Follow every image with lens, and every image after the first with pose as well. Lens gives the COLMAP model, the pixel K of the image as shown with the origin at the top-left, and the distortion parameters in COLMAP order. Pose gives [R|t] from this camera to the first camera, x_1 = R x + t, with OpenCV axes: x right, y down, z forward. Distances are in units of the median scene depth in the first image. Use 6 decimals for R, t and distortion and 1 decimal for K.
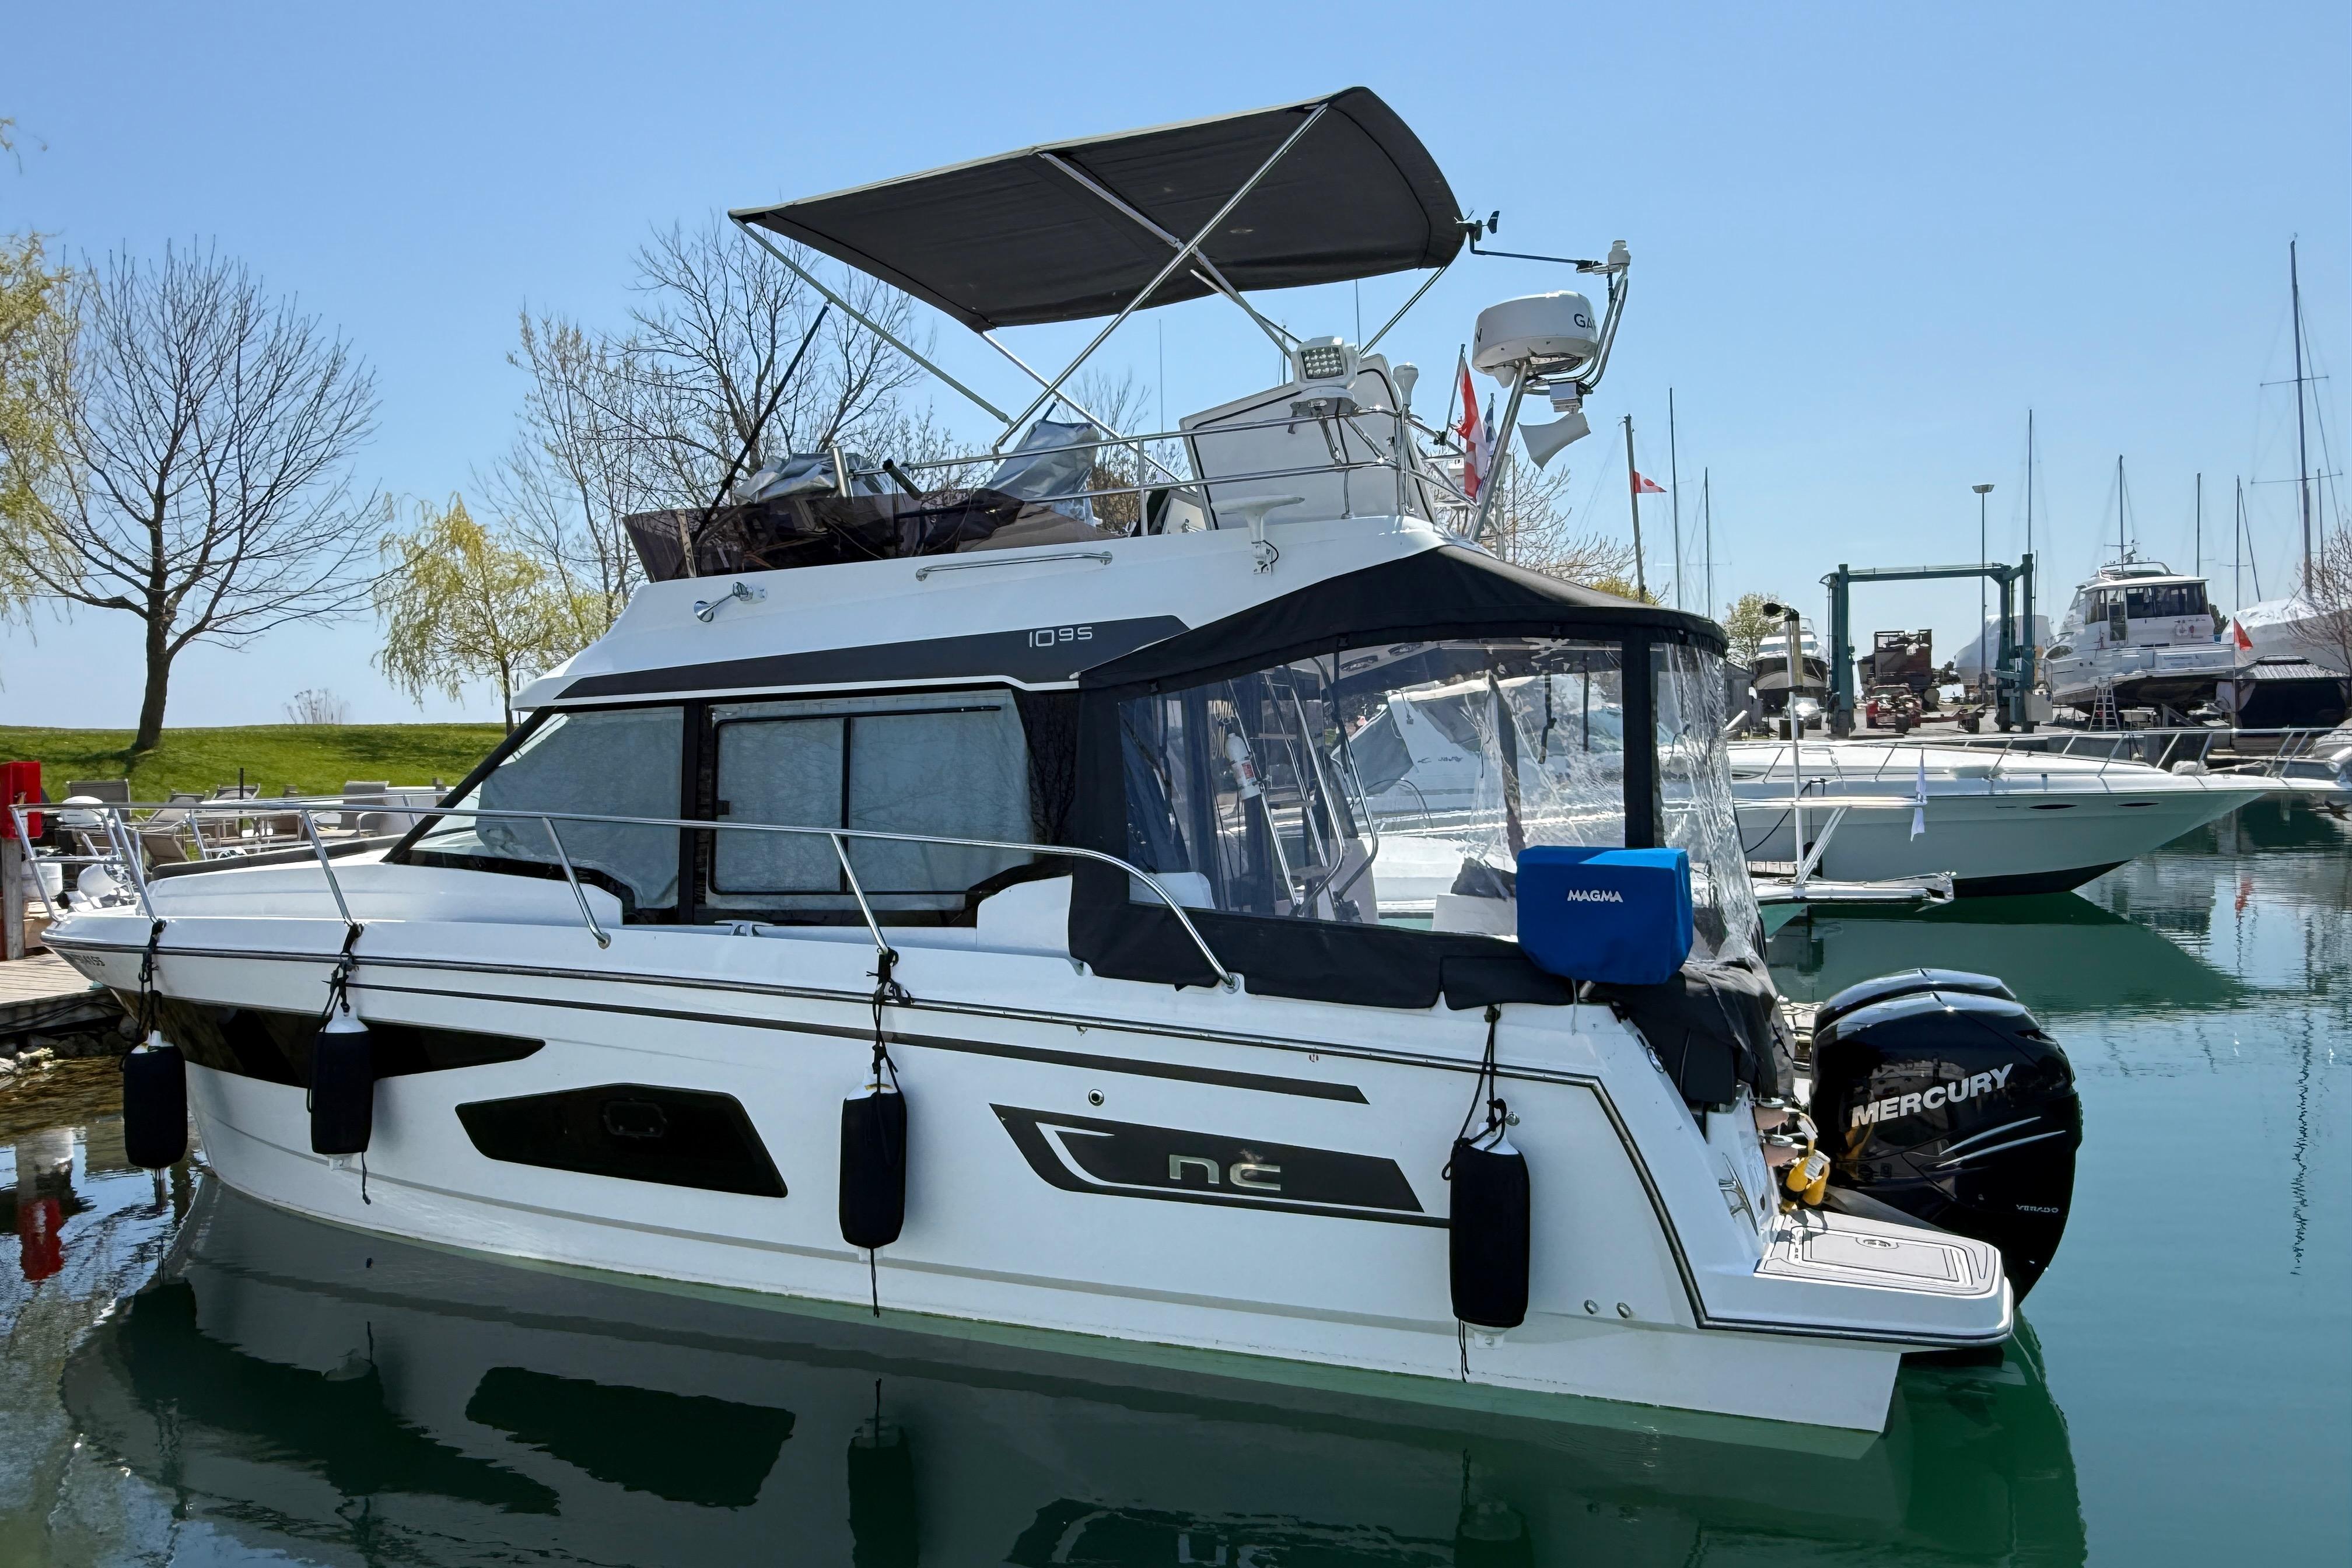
lens RADIAL K [[1597.8, 0, 1107.0], [0, 1597.8, 772.8], [0, 0, 1]] dist [0.000470, 0.000113]
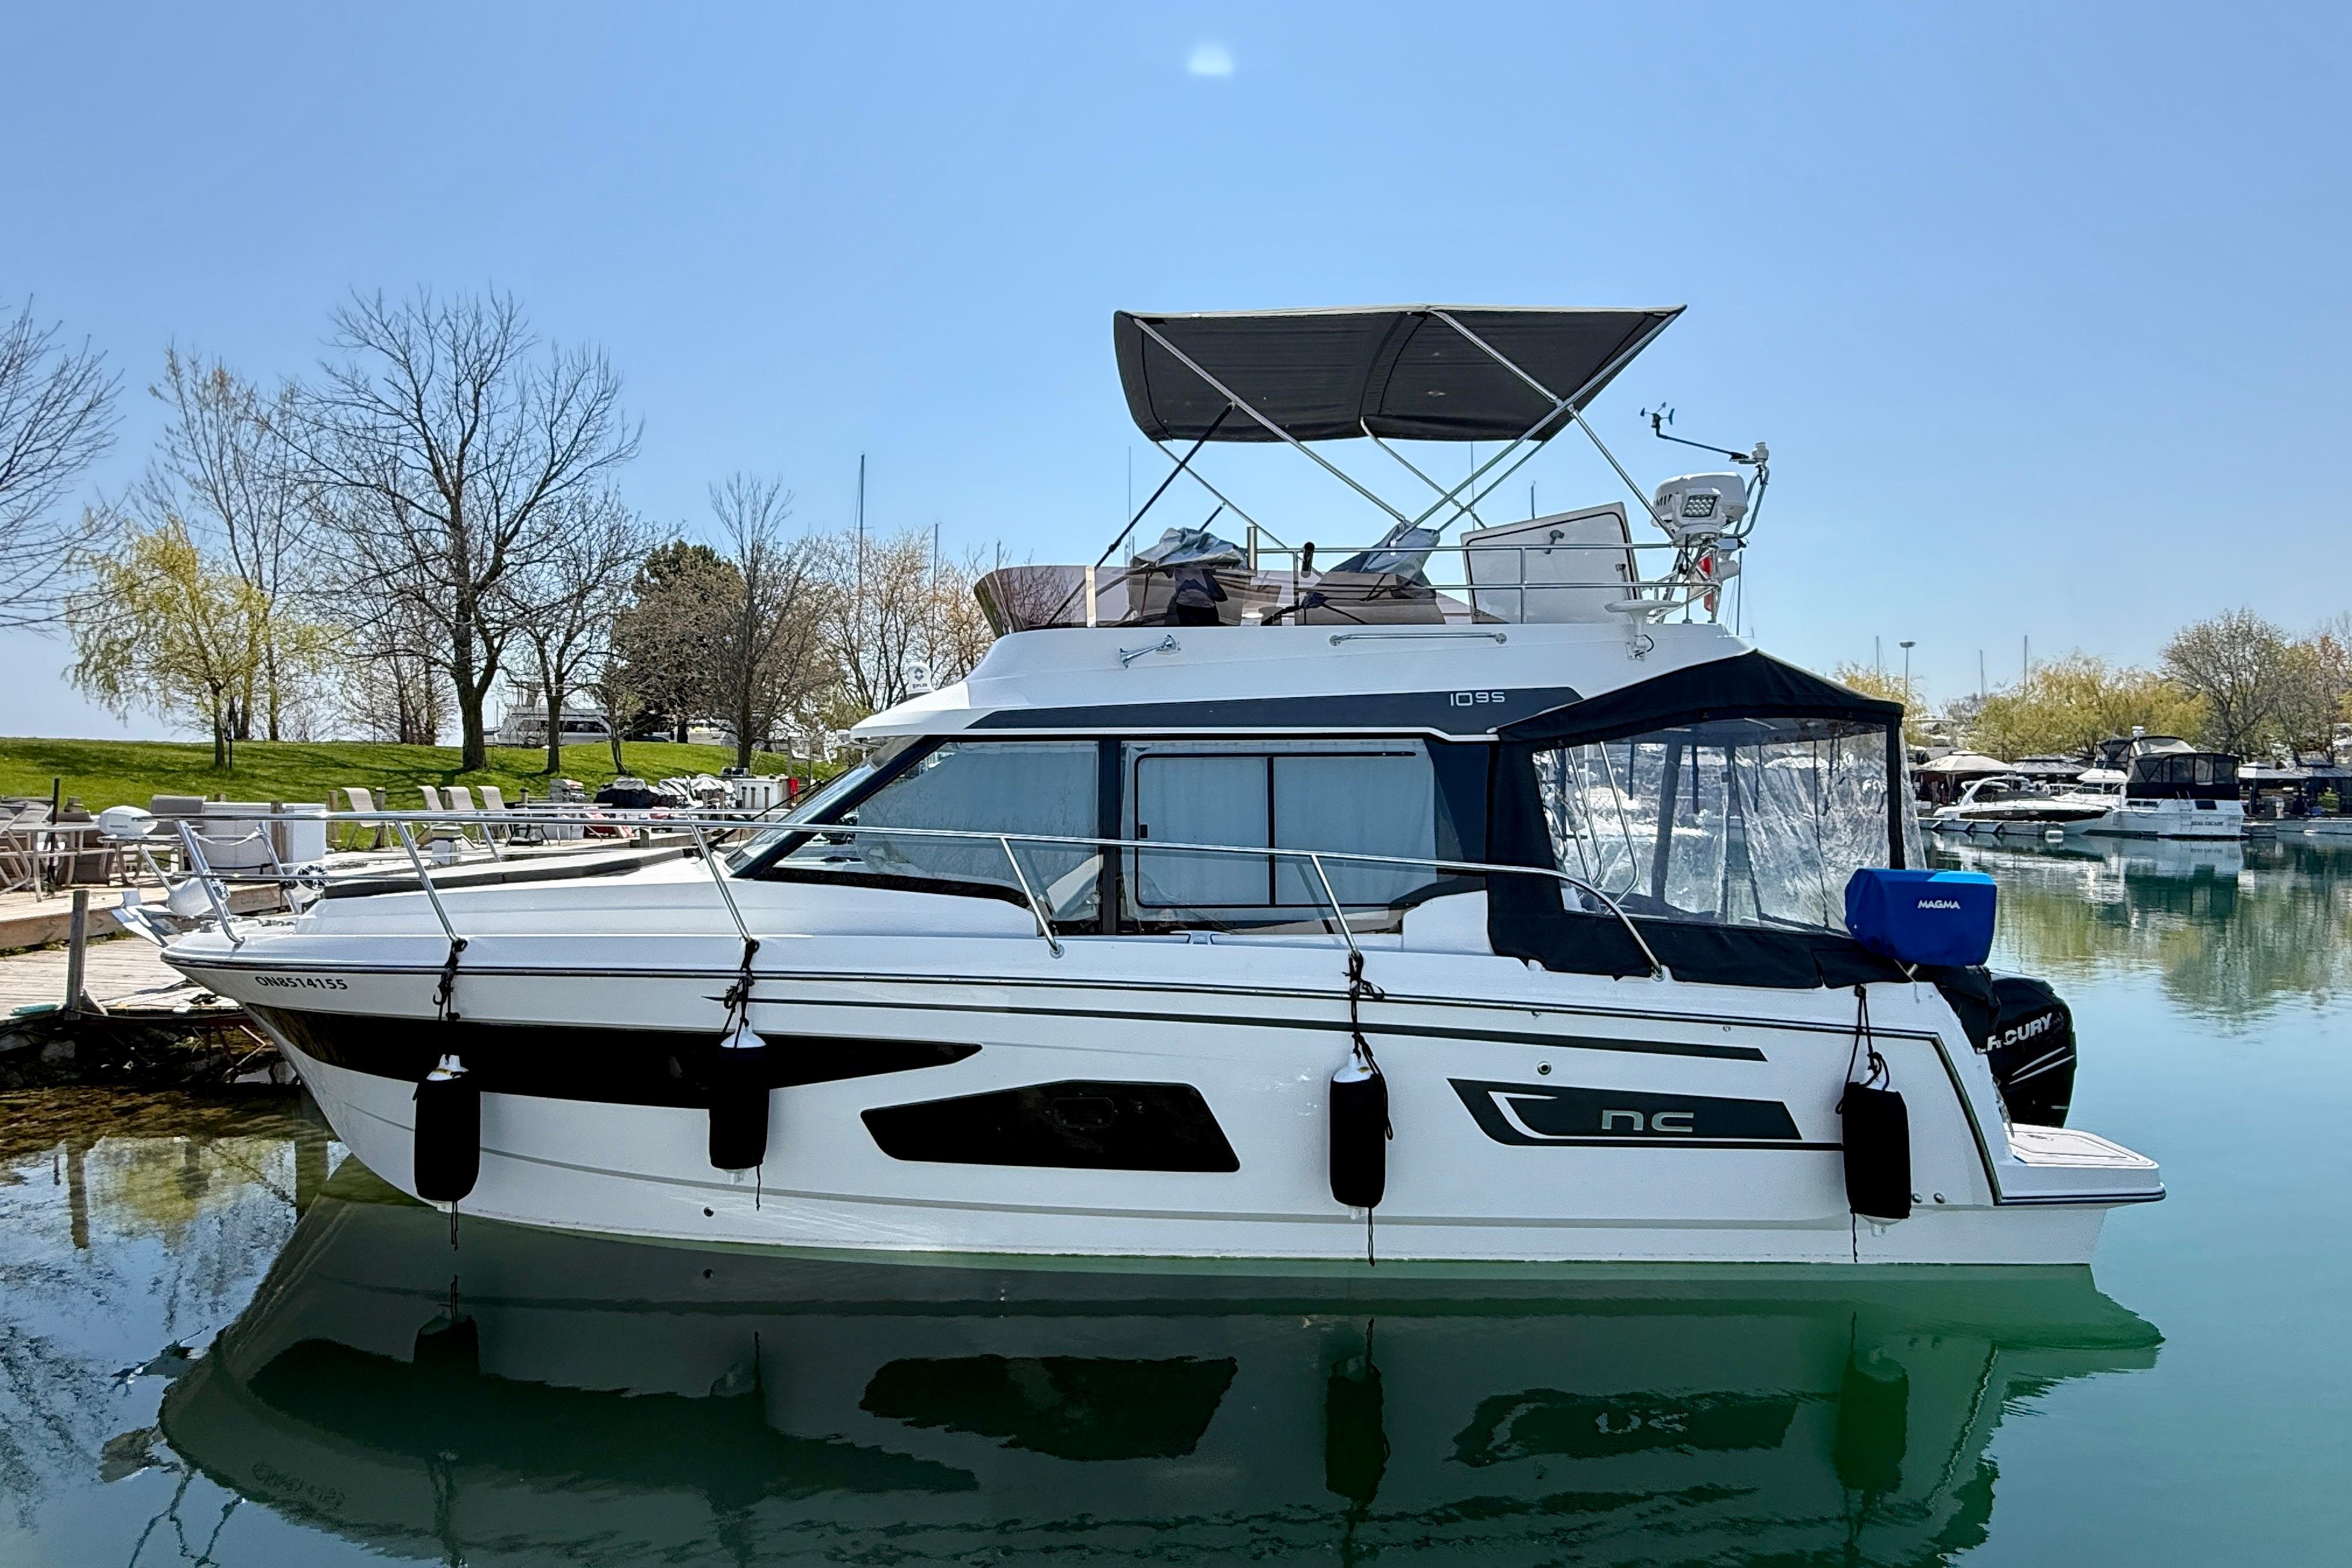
lens RADIAL K [[1231.1, 0, 1125.7], [0, 1231.1, 782.0], [0, 0, 1]] dist [0.000555, 0.000327]
pose [[0.927038, 0.030416, 0.373732, -0.665269], [-0.022335, 0.999414, -0.025934, 0.011276], [-0.374302, 0.015694, 0.927174, 0.221111]]
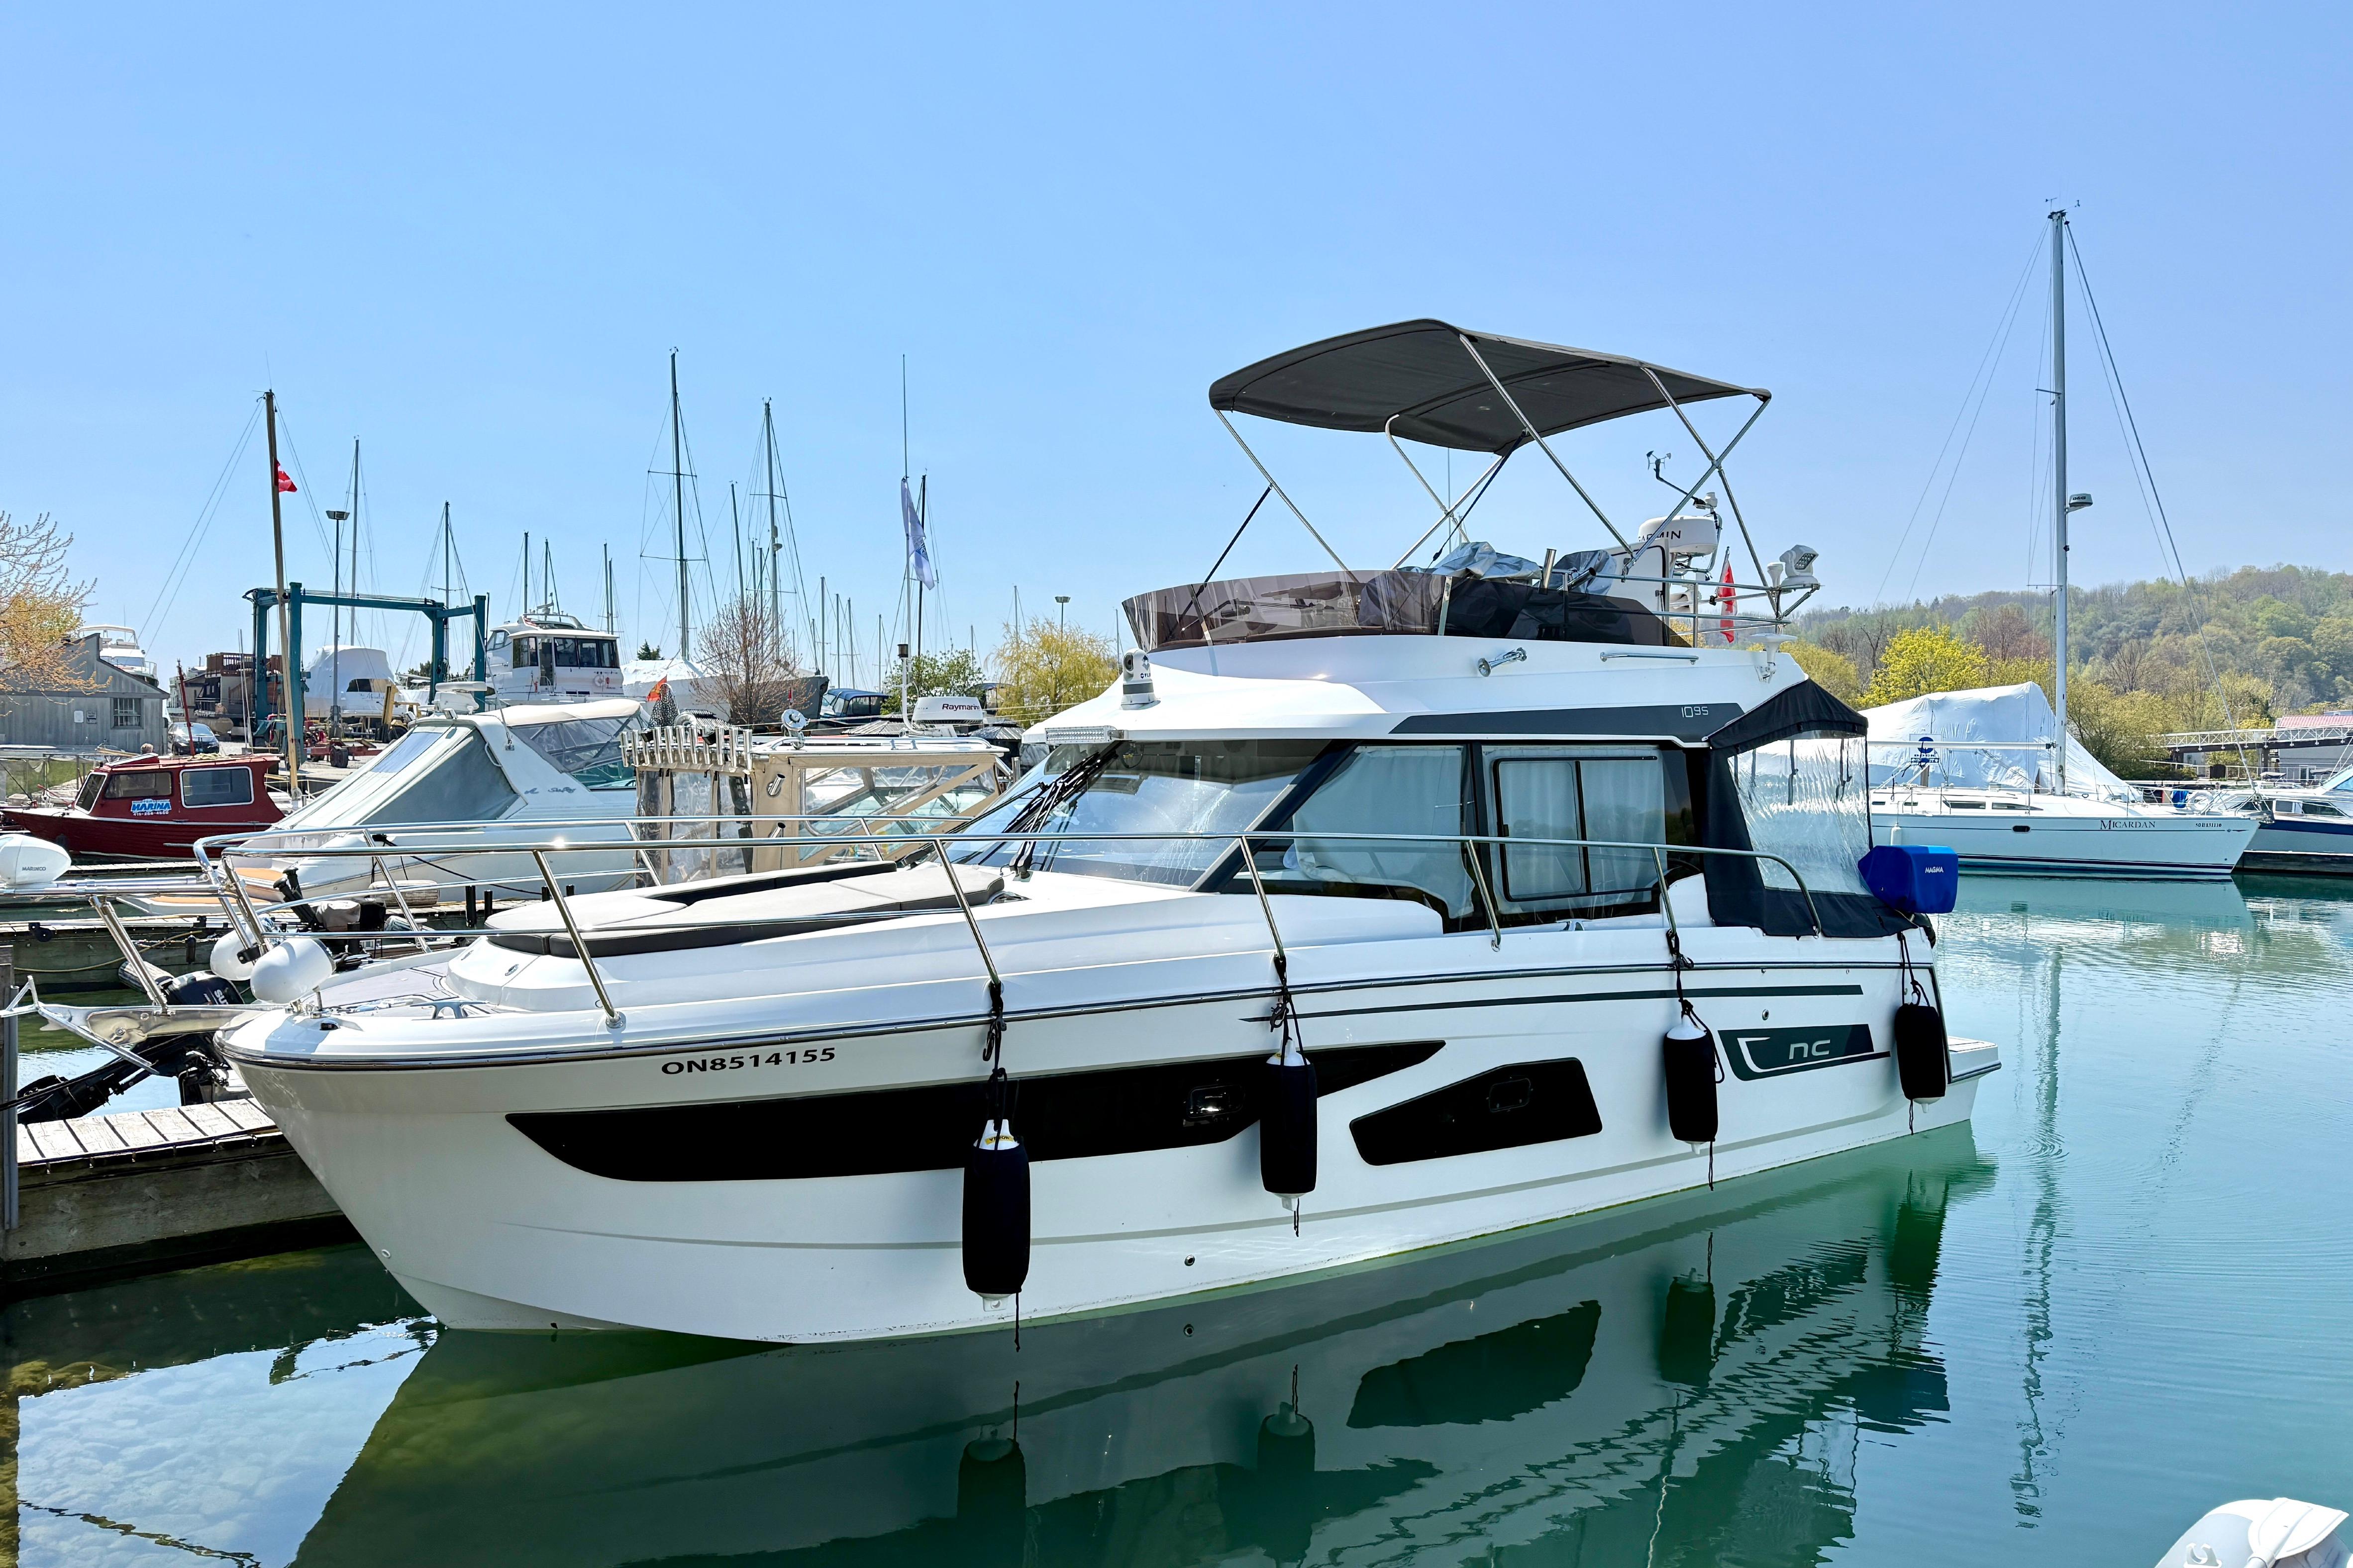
lens RADIAL K [[1776.6, 0, 1167.2], [0, 1776.6, 791.0], [0, 0, 1]] dist [0.103168, -0.219460]
pose [[0.481847, 0.016590, 0.876098, -1.772617], [0.000956, 0.999810, -0.019458, 0.020046], [-0.876255, 0.010214, 0.481740, 0.656737]]
